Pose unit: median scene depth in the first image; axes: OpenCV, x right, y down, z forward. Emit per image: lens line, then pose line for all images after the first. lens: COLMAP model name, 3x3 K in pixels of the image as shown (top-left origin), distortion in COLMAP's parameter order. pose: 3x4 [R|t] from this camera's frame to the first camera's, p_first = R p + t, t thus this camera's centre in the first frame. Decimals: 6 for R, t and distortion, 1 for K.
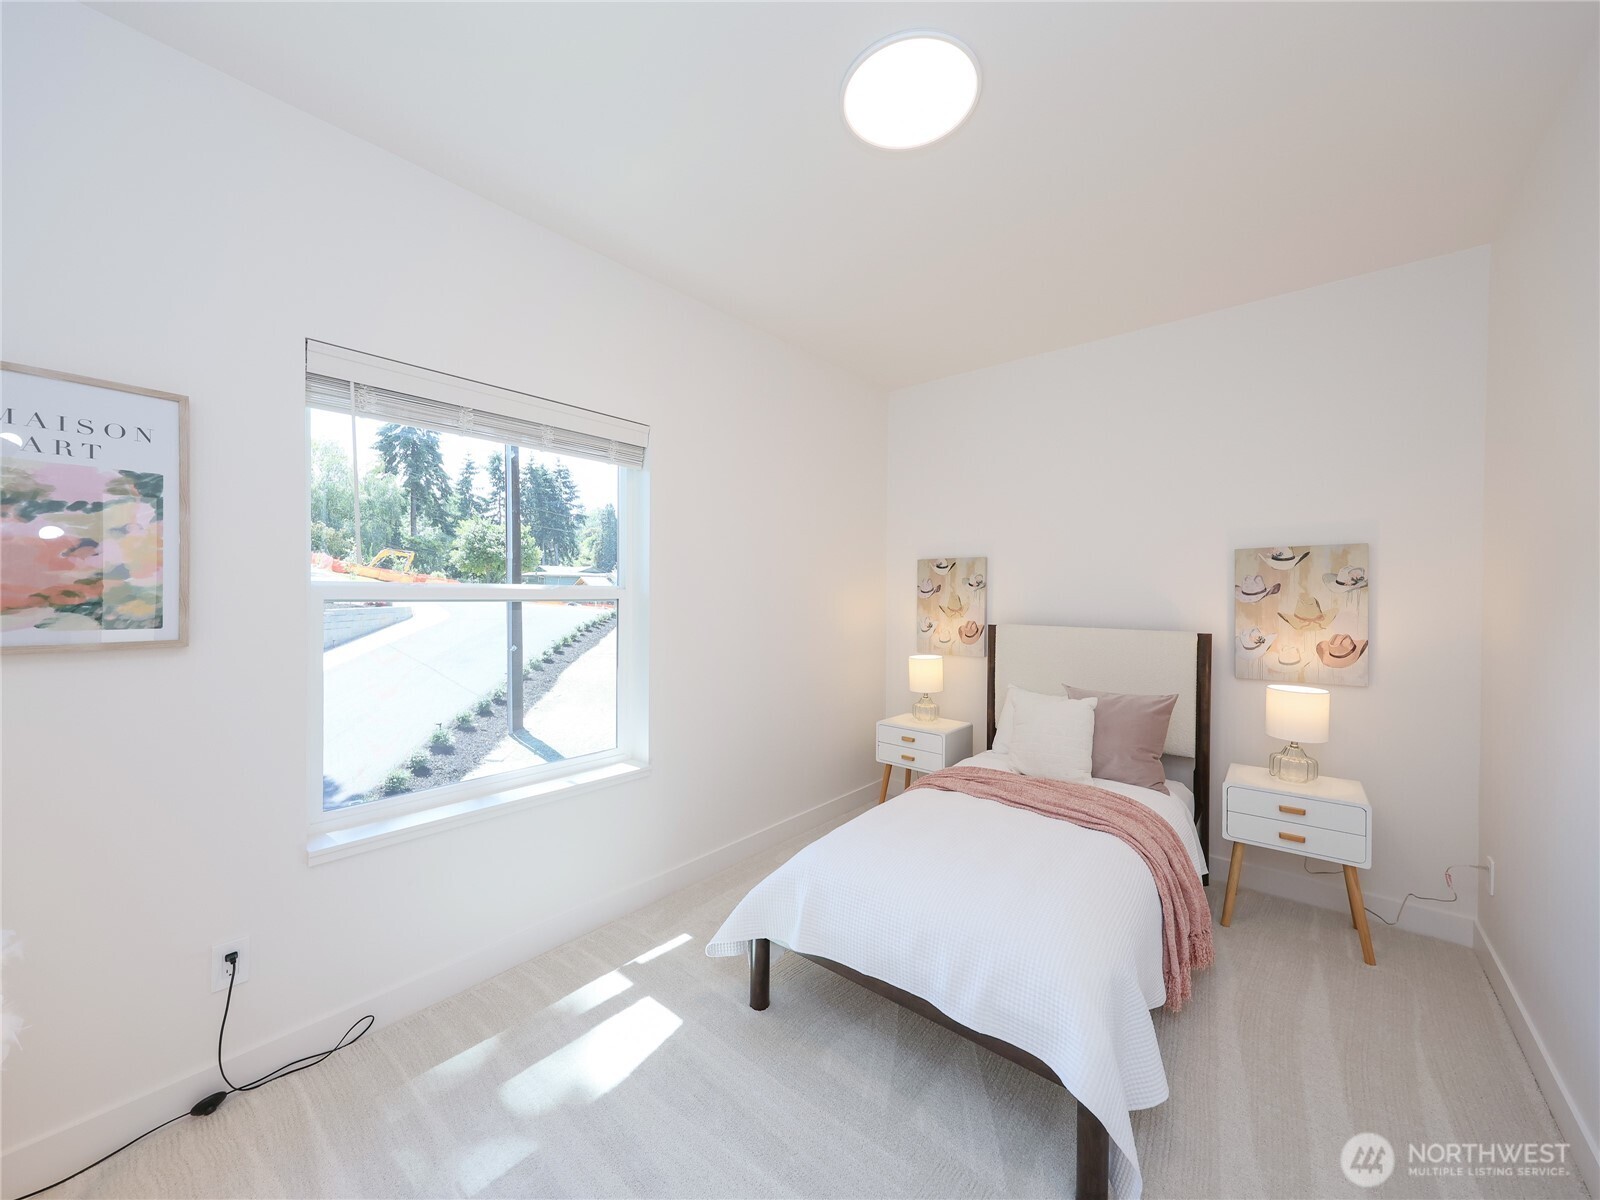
lens RADIAL K [[606.1, 0, 804.5], [0, 606.1, 615.7], [0, 0, 1]] dist [-0.003022, -0.000248]
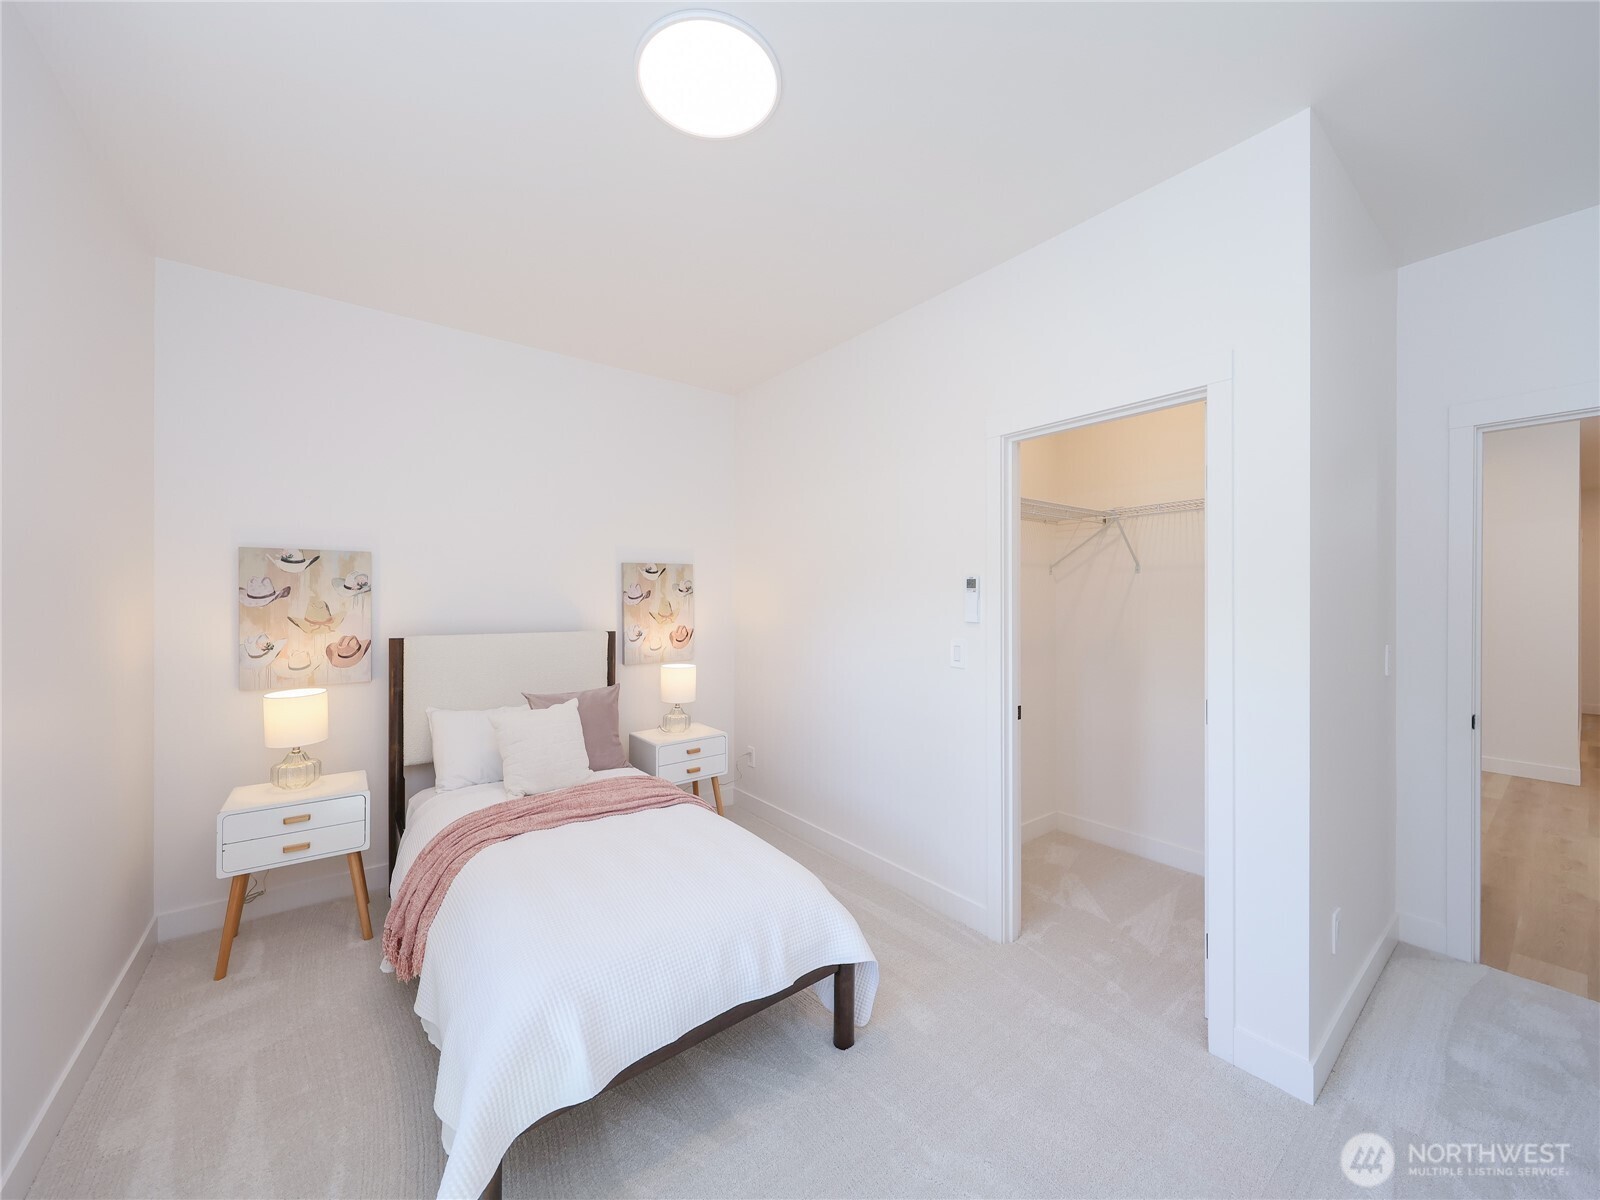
lens RADIAL K [[606.1, 0, 798.8], [0, 606.1, 583.2], [0, 0, 1]] dist [-0.003022, -0.000248]
pose [[0.190292, 0.020139, 0.981521, -0.344810], [0.038254, 0.998878, -0.027912, -0.013523], [-0.980982, 0.042859, 0.189308, 0.301603]]
